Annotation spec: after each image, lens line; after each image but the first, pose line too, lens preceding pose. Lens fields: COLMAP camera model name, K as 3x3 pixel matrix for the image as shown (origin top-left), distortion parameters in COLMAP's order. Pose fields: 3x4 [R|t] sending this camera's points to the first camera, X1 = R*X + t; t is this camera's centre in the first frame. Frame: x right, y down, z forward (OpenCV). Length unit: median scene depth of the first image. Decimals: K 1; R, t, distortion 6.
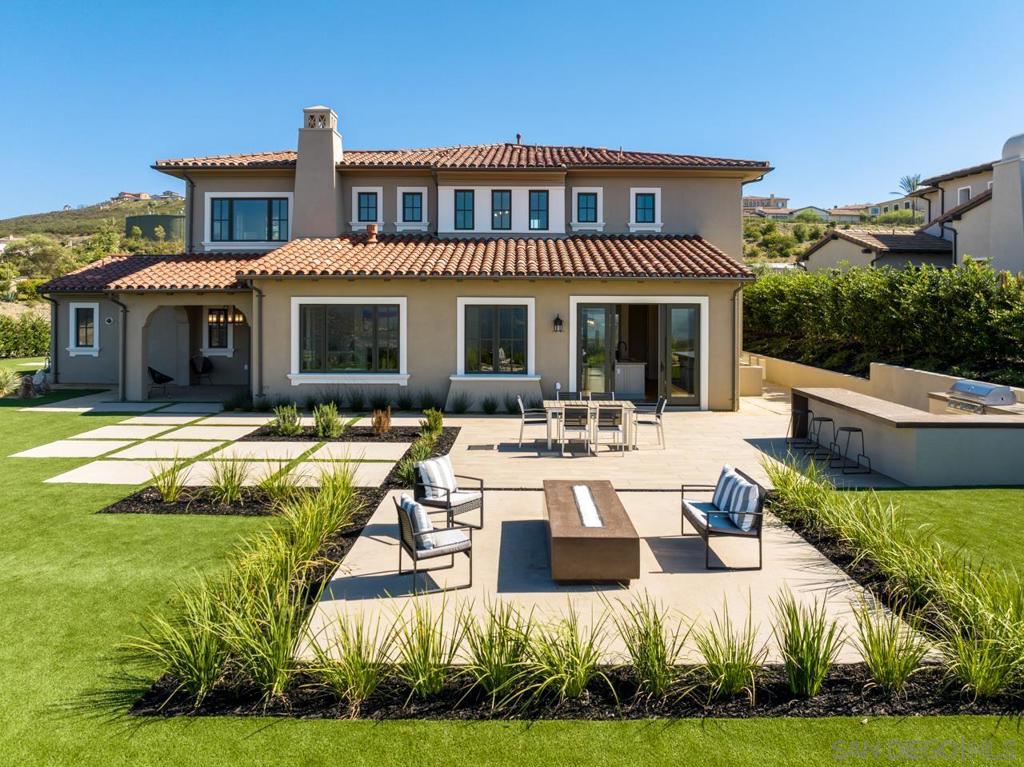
lens RADIAL K [[763.2, 0, 514.4], [0, 763.2, 296.2], [0, 0, 1]] dist [-0.031793, -0.001304]
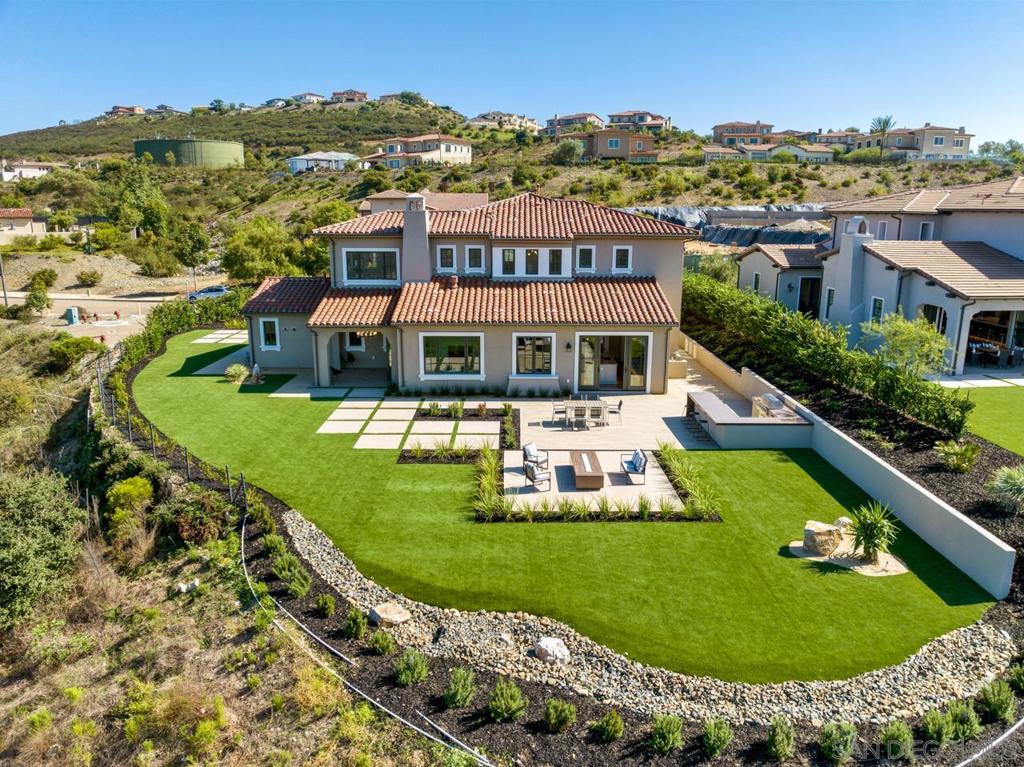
lens RADIAL K [[744.2, 0, 512.0], [0, 744.2, 383.5], [0, 0, 1]] dist [-0.034560, -0.001590]
pose [[0.999956, -0.001915, 0.009198, -0.092007], [-0.000346, 0.970825, 0.239787, -0.299018], [-0.009389, -0.239780, 0.970782, -0.716307]]
